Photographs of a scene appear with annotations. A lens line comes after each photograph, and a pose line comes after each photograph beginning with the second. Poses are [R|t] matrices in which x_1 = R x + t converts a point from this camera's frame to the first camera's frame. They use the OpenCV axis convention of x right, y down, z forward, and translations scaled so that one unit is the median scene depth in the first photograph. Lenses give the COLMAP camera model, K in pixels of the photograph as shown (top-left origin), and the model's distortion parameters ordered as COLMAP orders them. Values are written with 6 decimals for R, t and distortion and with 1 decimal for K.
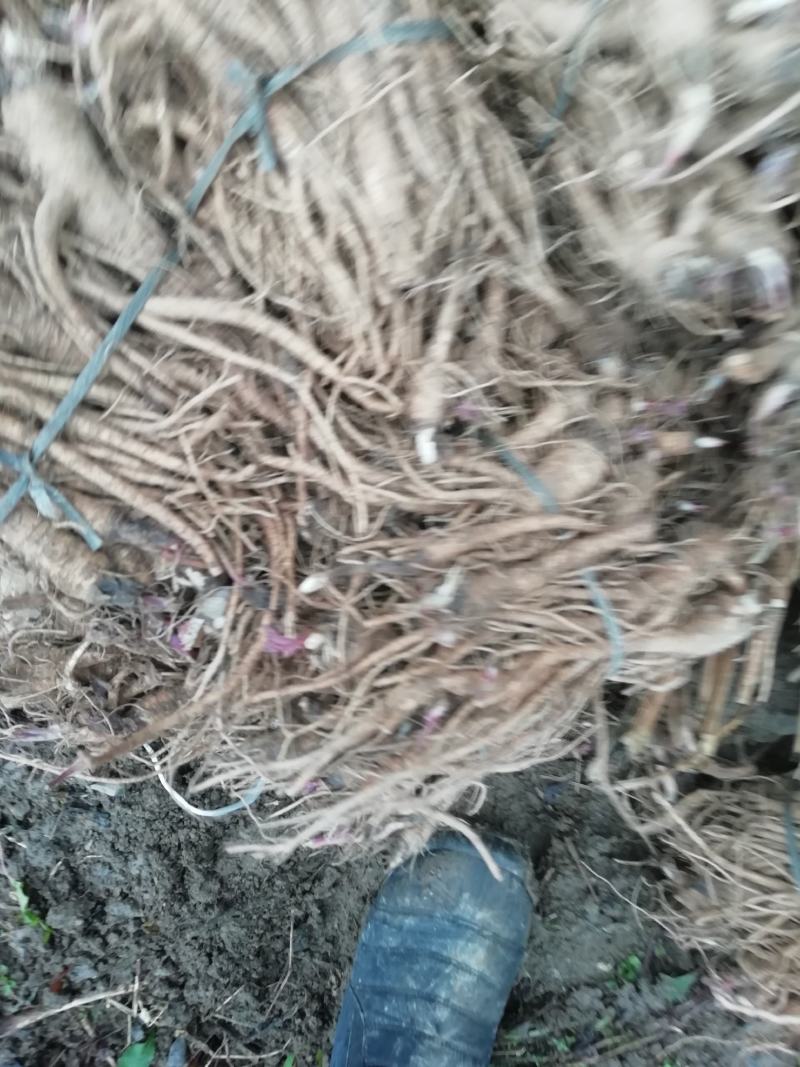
lens RADIAL K [[806.6, 0, 400.0], [0, 806.6, 533.5], [0, 0, 1]] dist [-0.004594, 0.002532]
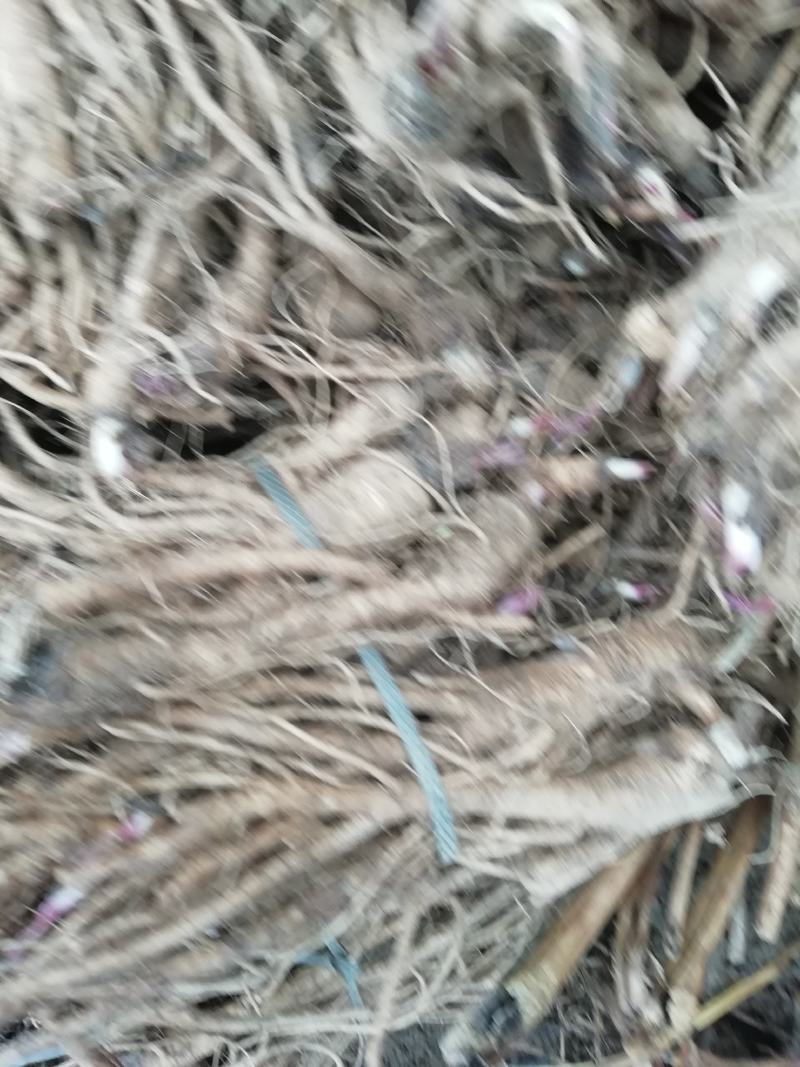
lens RADIAL K [[806.6, 0, 400.0], [0, 806.6, 533.5], [0, 0, 1]] dist [-0.004594, 0.002532]
pose [[0.982250, -0.022893, -0.186172, 0.345789], [-0.025488, 0.967028, -0.253392, 0.103221], [0.185834, 0.253640, 0.949280, 0.412148]]
